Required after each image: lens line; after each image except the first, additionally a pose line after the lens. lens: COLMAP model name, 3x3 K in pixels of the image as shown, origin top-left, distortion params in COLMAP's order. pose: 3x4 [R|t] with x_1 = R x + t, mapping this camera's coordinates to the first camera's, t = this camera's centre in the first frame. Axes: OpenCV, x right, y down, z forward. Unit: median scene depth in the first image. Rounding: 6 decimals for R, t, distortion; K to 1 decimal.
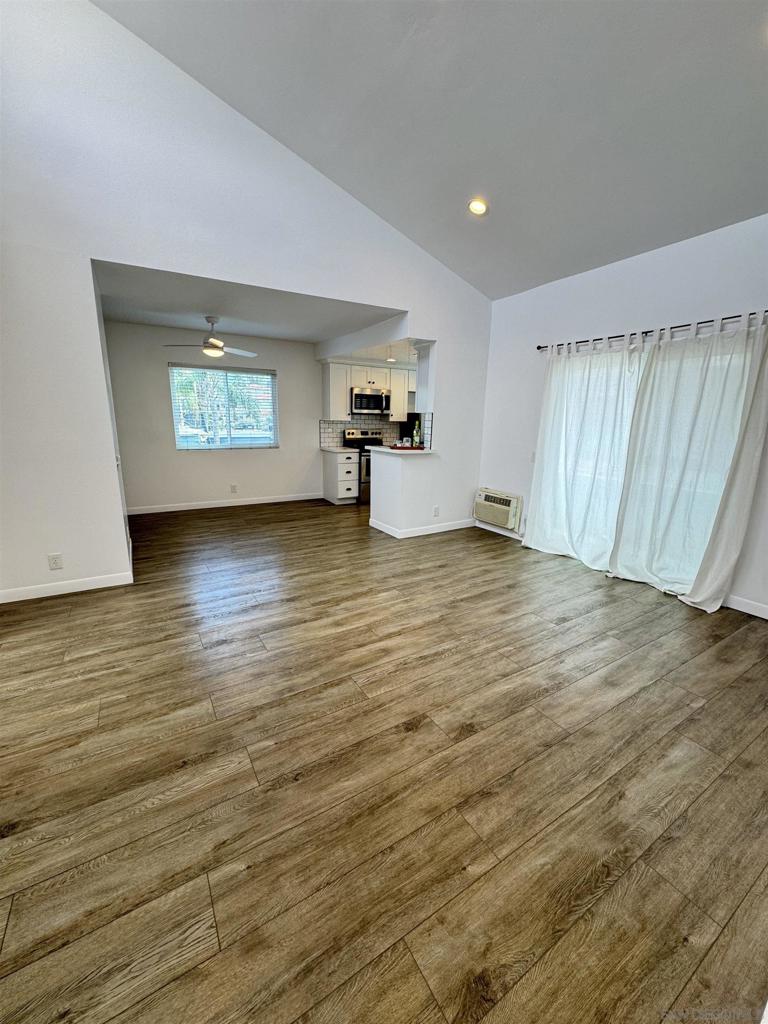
lens RADIAL K [[408.6, 0, 386.0], [0, 408.6, 513.3], [0, 0, 1]] dist [-0.001024, 0.000333]
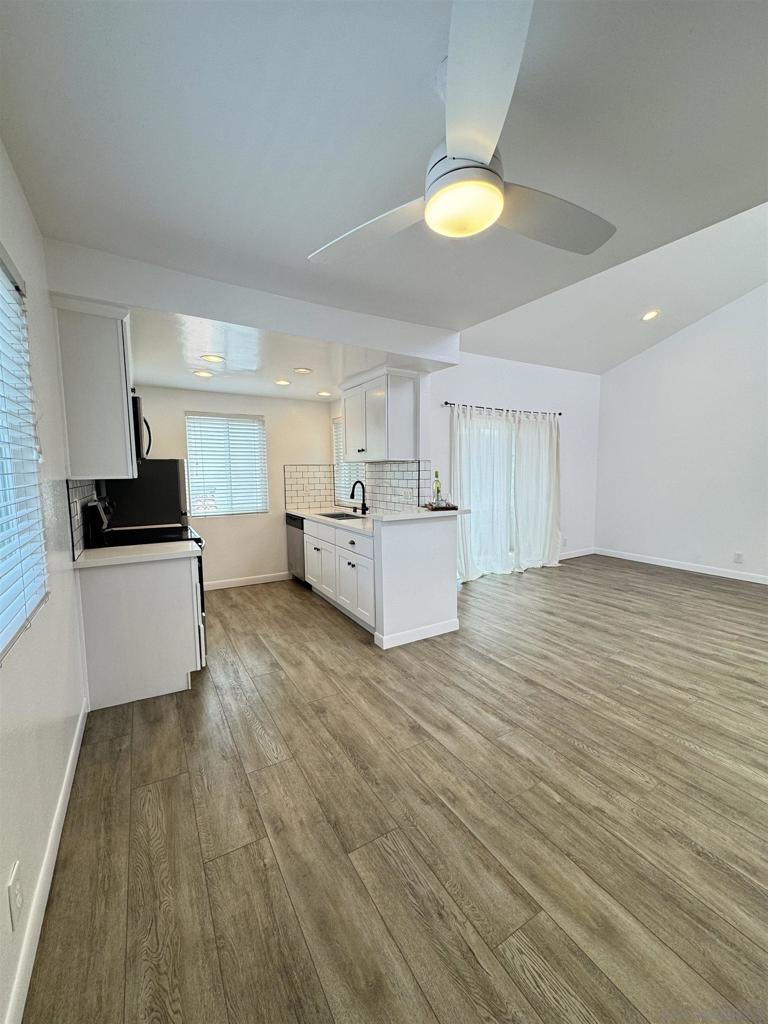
lens RADIAL K [[408.6, 0, 386.0], [0, 408.6, 513.3], [0, 0, 1]] dist [-0.001024, 0.000333]
pose [[0.010912, -0.121355, 0.992549, -0.680894], [0.235952, 0.964891, 0.115379, -0.256945], [-0.971703, 0.232935, 0.039163, 1.068928]]
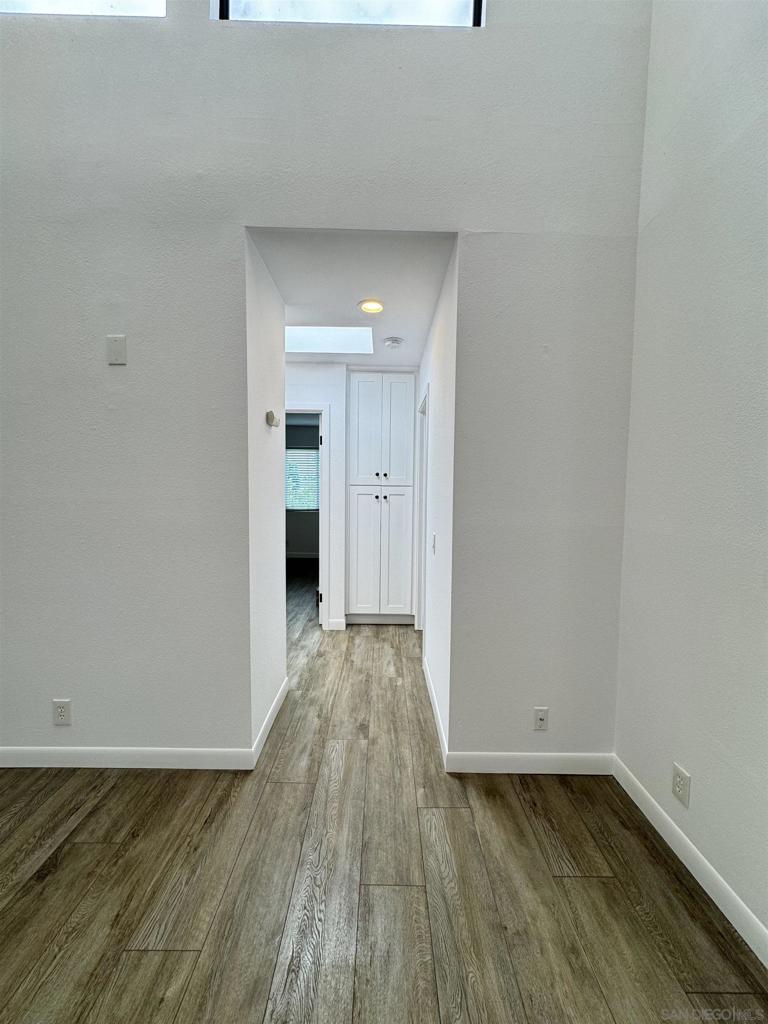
lens RADIAL K [[408.6, 0, 386.0], [0, 408.6, 513.3], [0, 0, 1]] dist [-0.001024, 0.000333]
pose [[-0.515185, 0.032577, -0.856460, -0.152073], [-0.216575, 0.961900, 0.166864, -0.128913], [0.829265, 0.271453, -0.488501, 0.569186]]
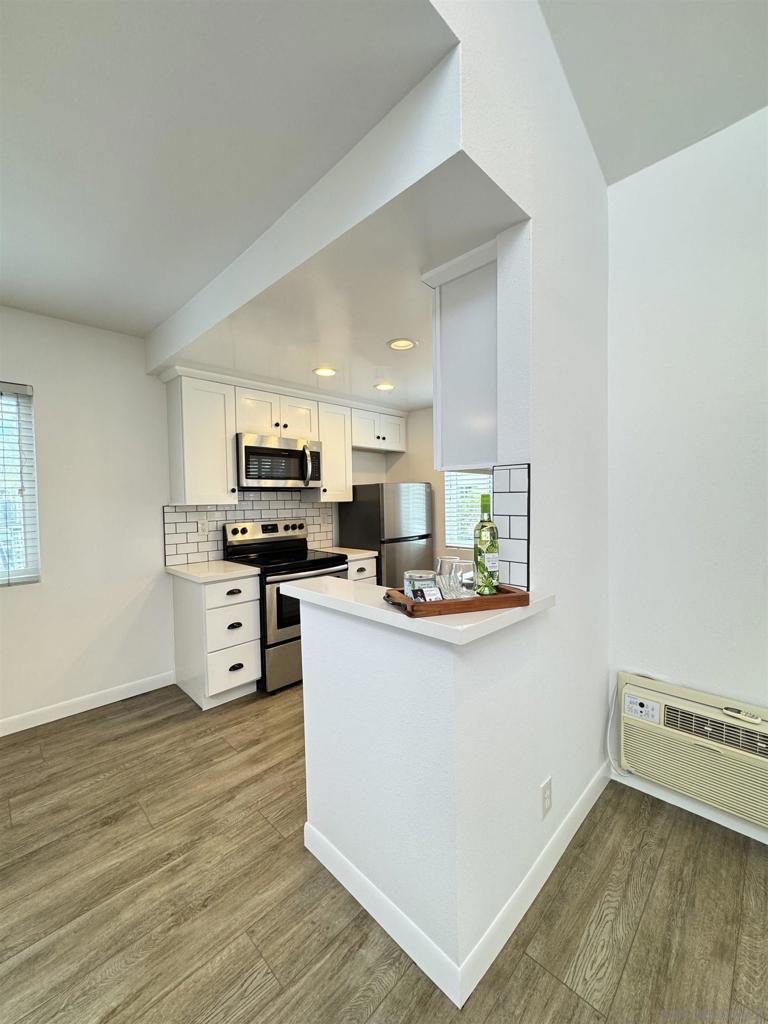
lens RADIAL K [[408.6, 0, 386.0], [0, 408.6, 513.3], [0, 0, 1]] dist [-0.001024, 0.000333]
pose [[0.970564, -0.046119, 0.236387, -0.048794], [0.090919, 0.979033, -0.182286, -0.169302], [-0.223024, 0.198412, 0.954407, 0.756026]]
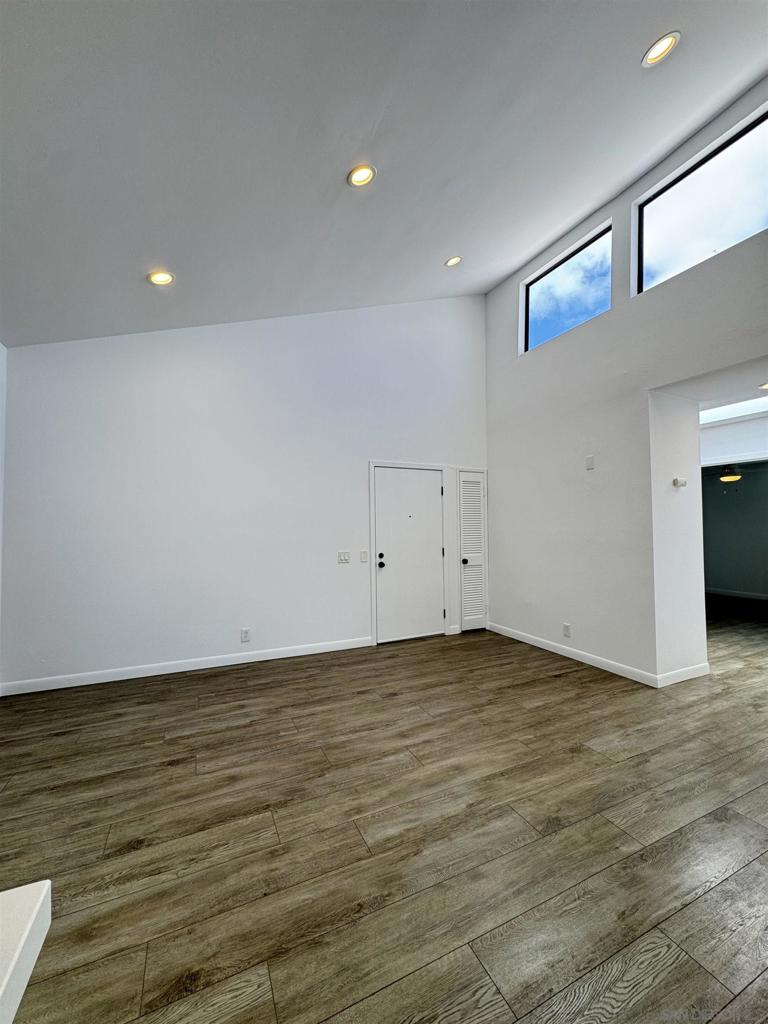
lens RADIAL K [[408.6, 0, 386.0], [0, 408.6, 513.3], [0, 0, 1]] dist [-0.001024, 0.000333]
pose [[-0.993904, -0.009217, 0.109859, -0.035506], [0.012659, 0.980366, 0.196782, -0.224414], [-0.109516, 0.196973, -0.974273, 1.002216]]
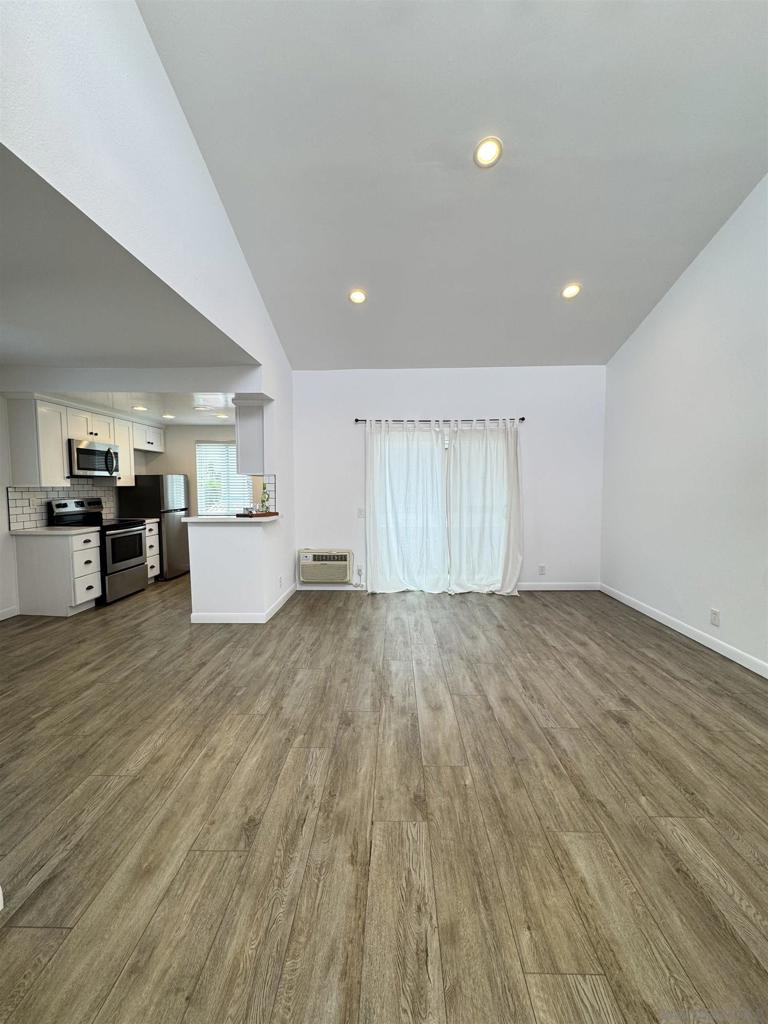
lens RADIAL K [[408.6, 0, 386.0], [0, 408.6, 513.3], [0, 0, 1]] dist [-0.001024, 0.000333]
pose [[0.542947, -0.079061, 0.836037, -0.519410], [0.202034, 0.978615, -0.038663, -0.075490], [-0.815102, 0.189900, 0.547309, 0.310948]]
